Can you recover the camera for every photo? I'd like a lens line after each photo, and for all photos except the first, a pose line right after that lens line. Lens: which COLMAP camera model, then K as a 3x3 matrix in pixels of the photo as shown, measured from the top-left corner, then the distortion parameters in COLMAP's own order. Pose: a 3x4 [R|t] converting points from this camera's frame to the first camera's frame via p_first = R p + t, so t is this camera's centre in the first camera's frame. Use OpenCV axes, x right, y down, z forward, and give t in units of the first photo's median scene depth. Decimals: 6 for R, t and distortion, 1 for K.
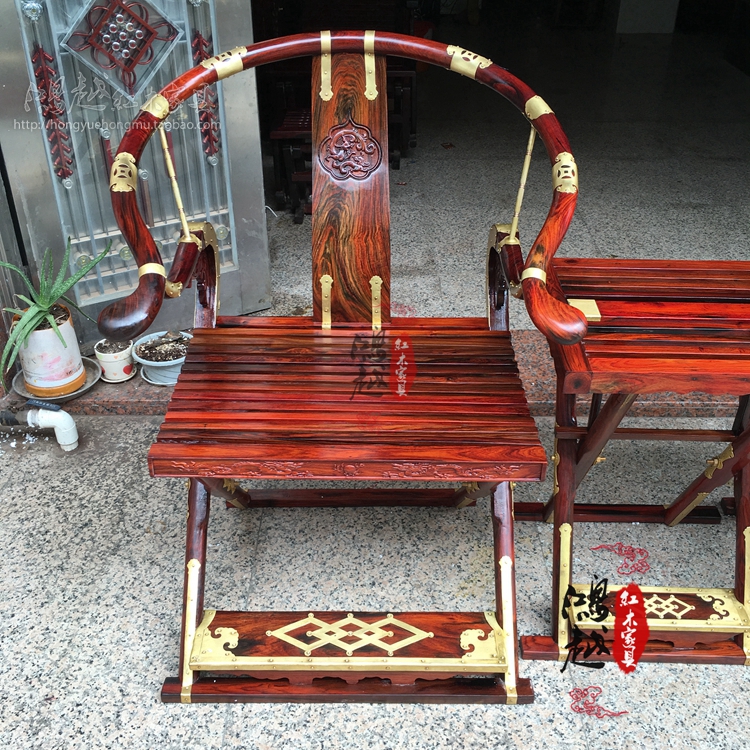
lens RADIAL K [[859.8, 0, 376.3], [0, 859.8, 365.1], [0, 0, 1]] dist [0.039787, 0.000000]
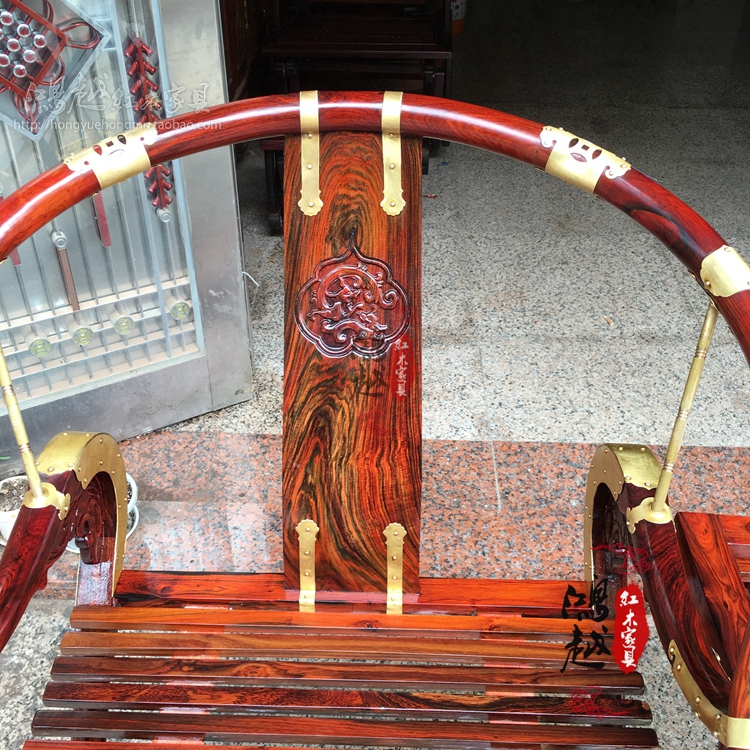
lens RADIAL K [[859.8, 0, 376.0], [0, 859.8, 363.2], [0, 0, 1]] dist [0.039787, 0.000000]
pose [[0.999596, 0.019649, -0.020521, -0.003693], [-0.018257, 0.997656, 0.065951, -0.256919], [0.021769, -0.065549, 0.997612, 0.464735]]
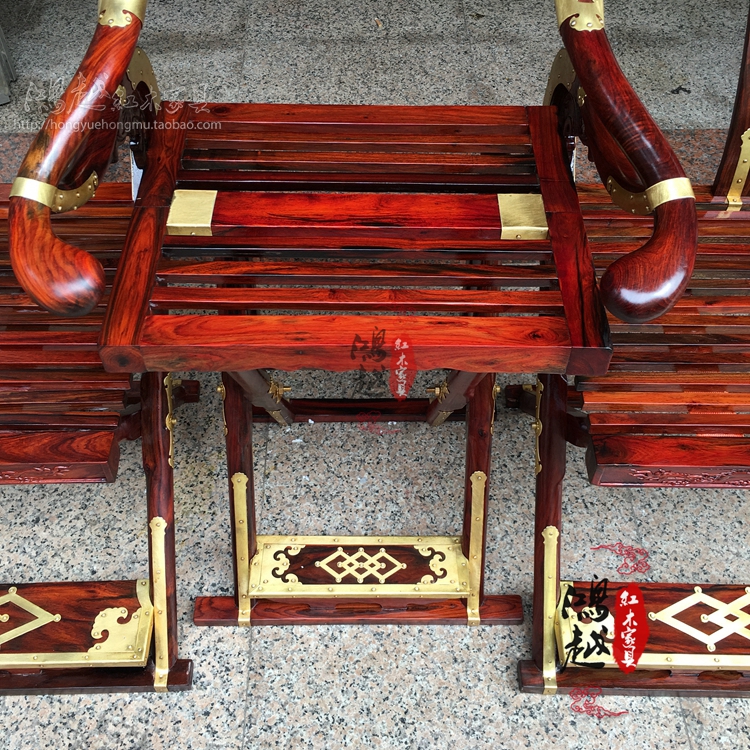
lens RADIAL K [[859.8, 0, 377.1], [0, 859.8, 368.9], [0, 0, 1]] dist [0.039787, 0.000000]
pose [[0.999836, -0.016666, 0.007022, 0.341465], [0.013608, 0.949020, 0.314922, -0.140378], [-0.011913, -0.314775, 0.949091, 0.314149]]
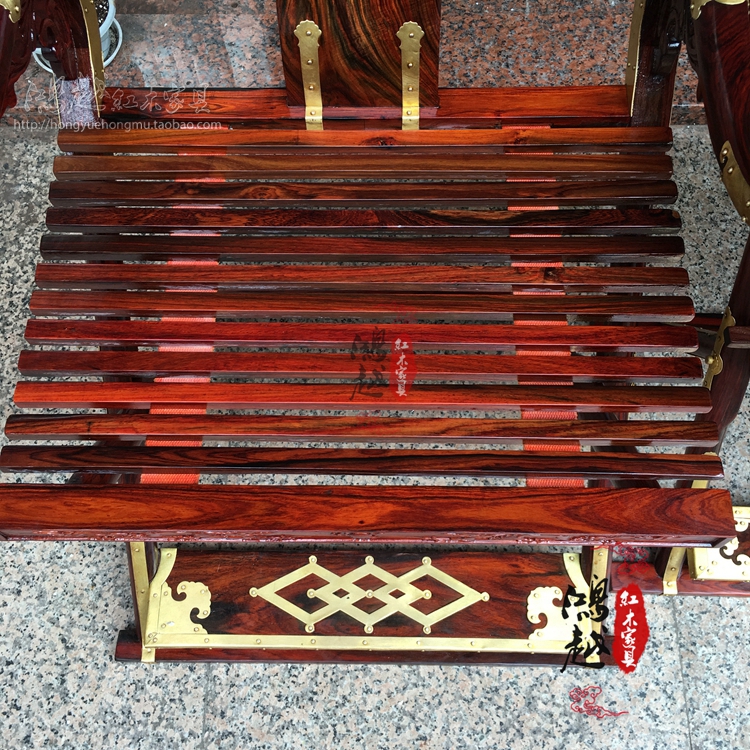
lens RADIAL K [[859.8, 0, 378.7], [0, 859.8, 372.2], [0, 0, 1]] dist [0.039787, 0.000000]
pose [[0.999642, 0.003796, -0.026503, -0.004920], [0.012035, 0.820536, 0.571468, -0.229691], [0.023916, -0.571582, 0.820196, 0.516132]]
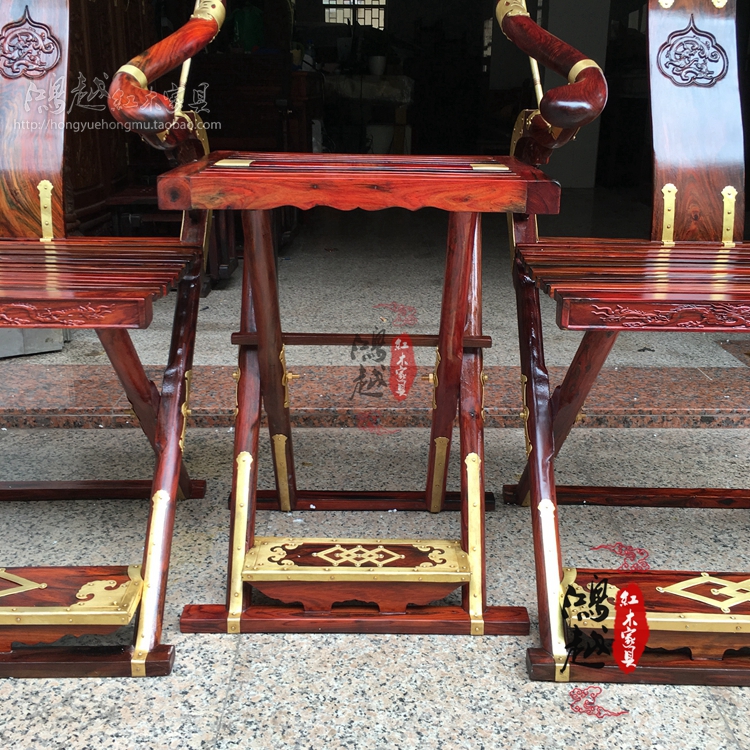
lens RADIAL K [[896.1, 0, 381.9], [0, 896.1, 354.4], [0, 0, 1]] dist [0.039275, 0.000000]
pose [[0.999940, -0.004753, 0.009855, 0.342981], [0.007167, 0.965108, -0.261755, 0.317909], [-0.008267, 0.261810, 0.965084, 0.178305]]
